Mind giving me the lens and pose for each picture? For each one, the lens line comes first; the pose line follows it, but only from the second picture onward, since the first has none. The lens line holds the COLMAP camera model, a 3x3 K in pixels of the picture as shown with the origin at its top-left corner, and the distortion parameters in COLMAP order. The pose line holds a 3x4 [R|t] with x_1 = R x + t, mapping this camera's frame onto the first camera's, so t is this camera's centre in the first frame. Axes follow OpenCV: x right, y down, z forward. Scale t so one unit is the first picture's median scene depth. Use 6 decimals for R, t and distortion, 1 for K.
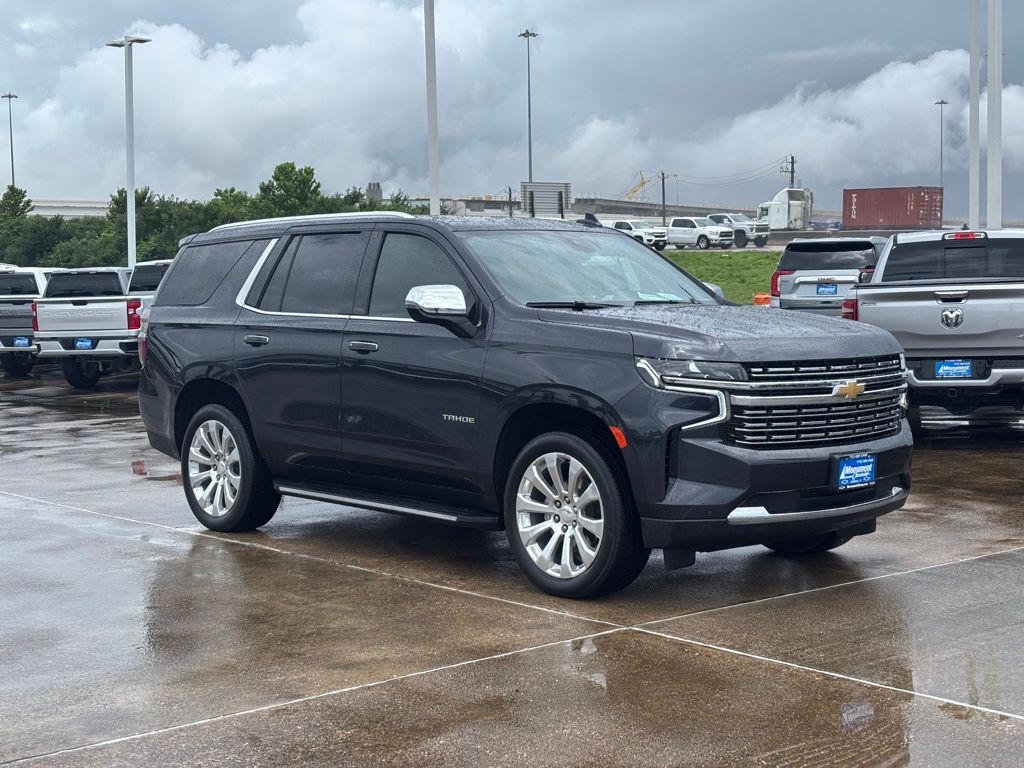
lens RADIAL K [[1542.7, 0, 531.8], [0, 1542.7, 374.4], [0, 0, 1]] dist [0.092781, 0.000000]
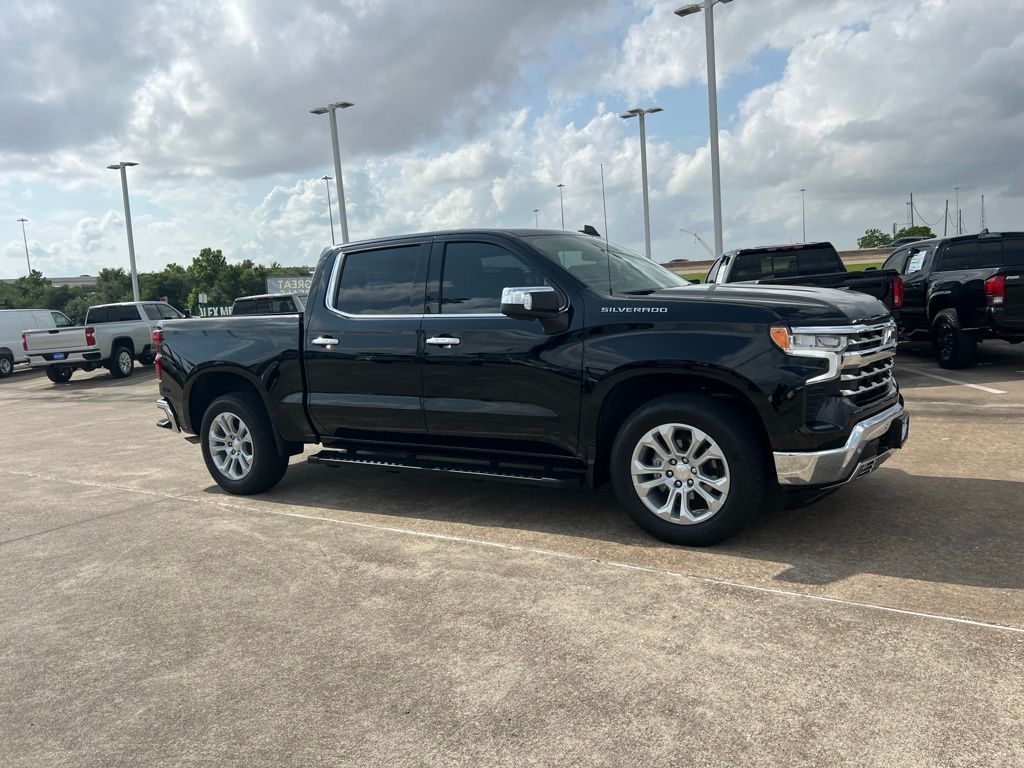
lens RADIAL K [[770.4, 0, 522.2], [0, 770.4, 369.9], [0, 0, 1]] dist [0.033561, -0.031359]
pose [[0.969235, -0.076595, 0.233917, -0.098445], [0.070728, 0.996937, 0.033383, -0.005535], [-0.235757, -0.015811, 0.971683, 0.197754]]
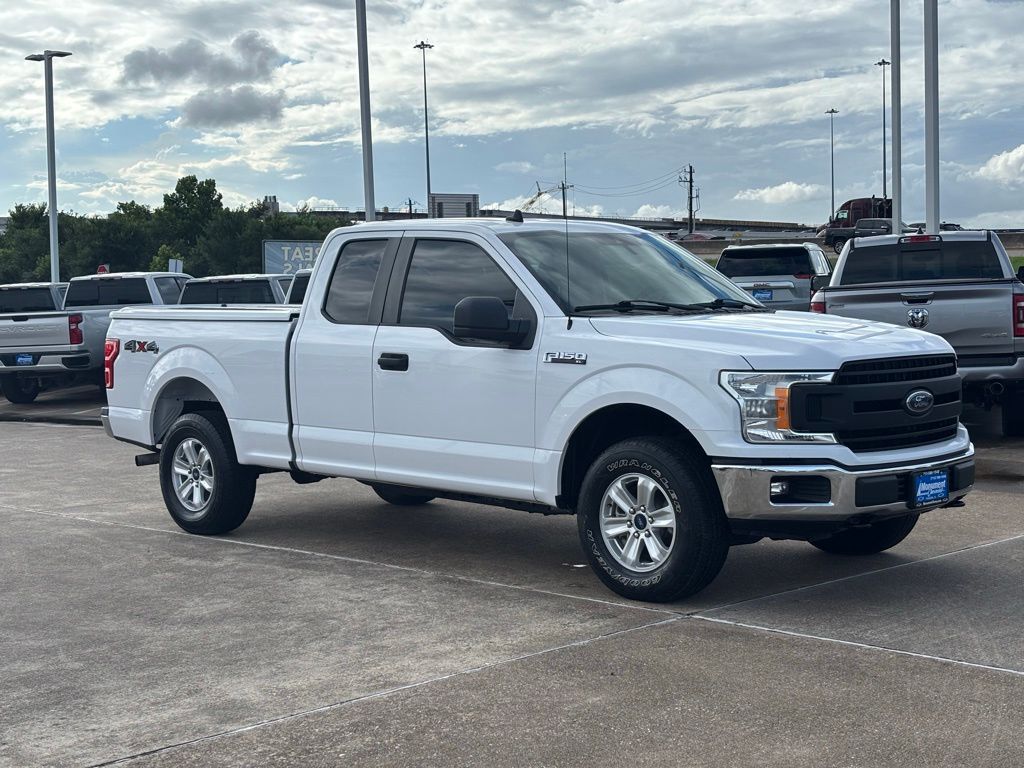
lens RADIAL K [[1541.6, 0, 510.7], [0, 1541.6, 385.2], [0, 0, 1]] dist [0.107394, 0.000000]
pose [[0.998442, -0.016890, 0.053187, -0.031828], [0.016912, 0.999857, 0.000045, 0.001896], [-0.053180, 0.000855, 0.998585, -0.010104]]
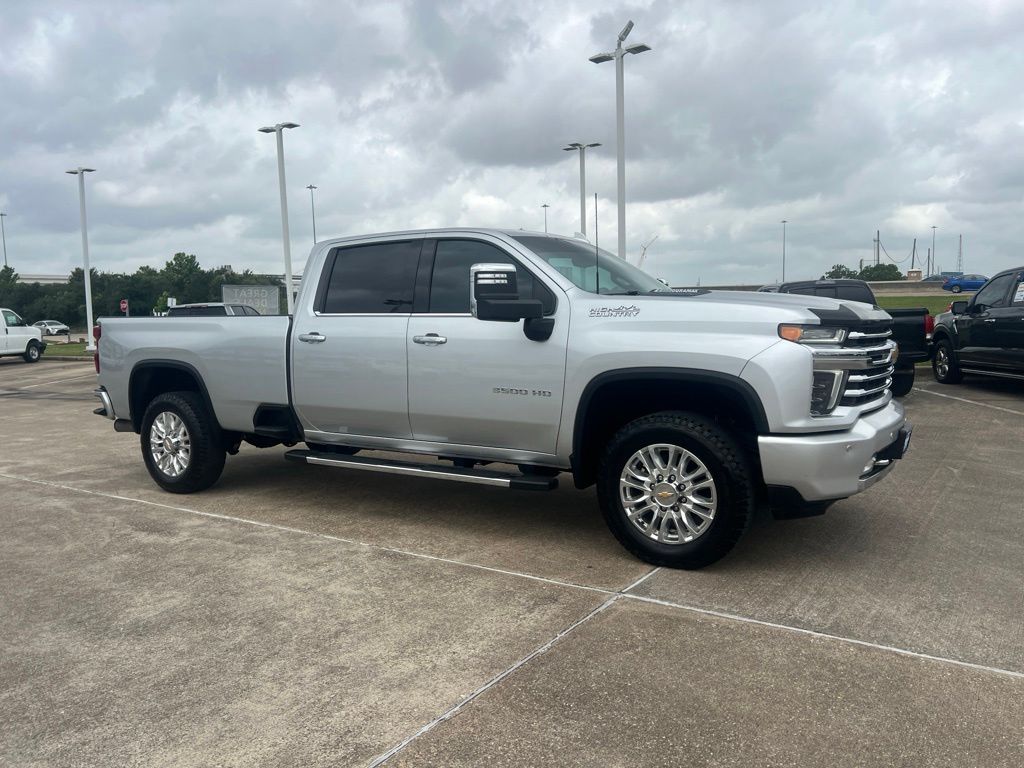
lens RADIAL K [[772.8, 0, 523.7], [0, 772.8, 374.0], [0, 0, 1]] dist [0.031044, -0.025458]
pose [[0.965743, -0.032277, 0.257484, -0.043413], [0.028745, 0.999434, 0.017471, -0.003486], [-0.257902, -0.009471, 0.966125, 0.134417]]
